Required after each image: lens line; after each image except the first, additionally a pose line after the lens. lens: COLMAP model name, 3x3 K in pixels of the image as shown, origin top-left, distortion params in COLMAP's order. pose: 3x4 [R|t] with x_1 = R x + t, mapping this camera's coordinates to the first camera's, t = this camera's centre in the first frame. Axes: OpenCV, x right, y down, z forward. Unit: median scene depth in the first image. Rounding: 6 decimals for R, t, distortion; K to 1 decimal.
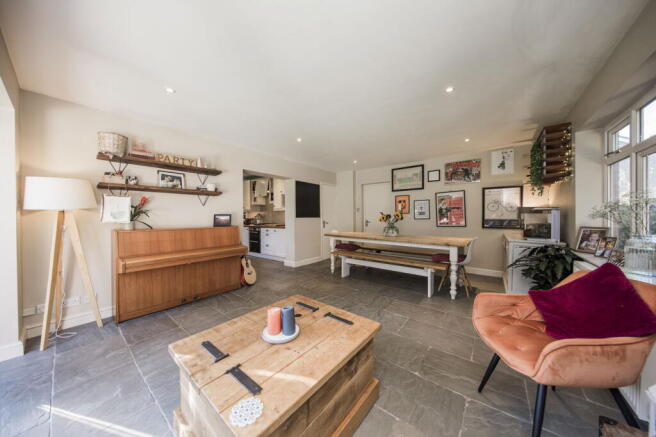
lens RADIAL K [[211.1, 0, 324.6], [0, 211.1, 217.4], [0, 0, 1]] dist [0.005871, -0.000009]
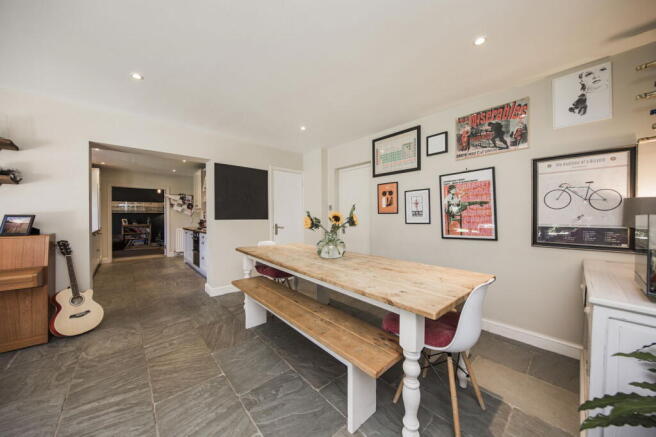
lens RADIAL K [[225.5, 0, 331.1], [0, 225.5, 216.1], [0, 0, 1]] dist [-0.000849, 0.000020]
pose [[0.986748, 0.003417, -0.162224, 0.370382], [-0.004554, 0.999968, -0.006640, -0.007674], [0.162196, 0.007291, 0.986732, 0.417075]]
